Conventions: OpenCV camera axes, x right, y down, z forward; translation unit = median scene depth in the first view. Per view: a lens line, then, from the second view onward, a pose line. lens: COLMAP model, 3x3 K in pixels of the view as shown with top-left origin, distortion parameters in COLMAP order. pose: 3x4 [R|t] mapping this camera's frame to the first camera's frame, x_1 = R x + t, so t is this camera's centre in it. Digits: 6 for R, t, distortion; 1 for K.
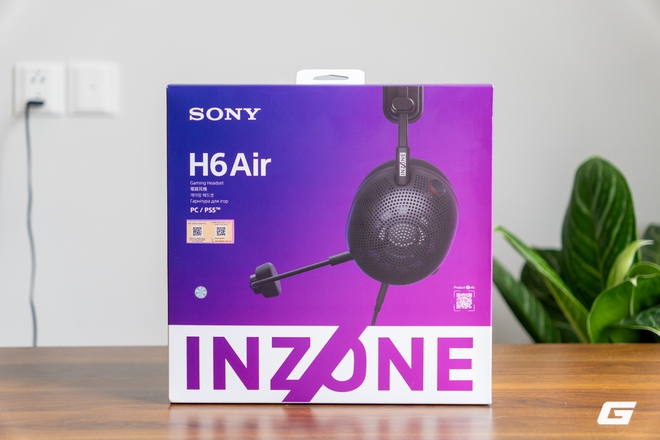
lens RADIAL K [[1165.5, 0, 330.4], [0, 1165.5, 219.8], [0, 0, 1]] dist [0.070458, 0.000000]
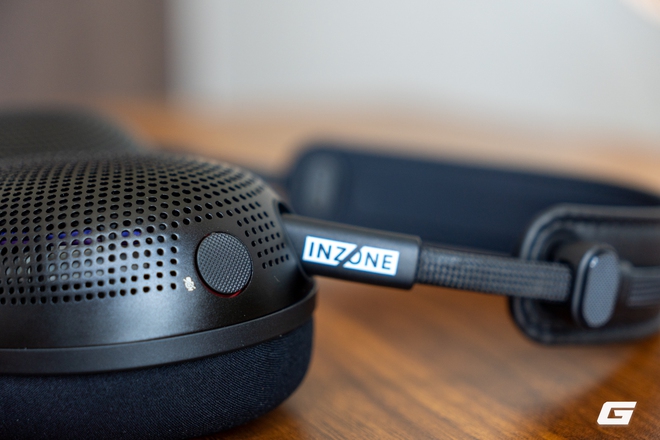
lens RADIAL K [[1430.3, 0, 330.1], [0, 1430.3, 220.1], [0, 0, 1]] dist [-0.017117, 0.000000]
pose [[0.984542, 0.175044, 0.005984, -0.107149], [-0.175087, 0.982746, 0.059618, -0.222501], [0.004555, -0.059744, 0.998203, -3.216451]]
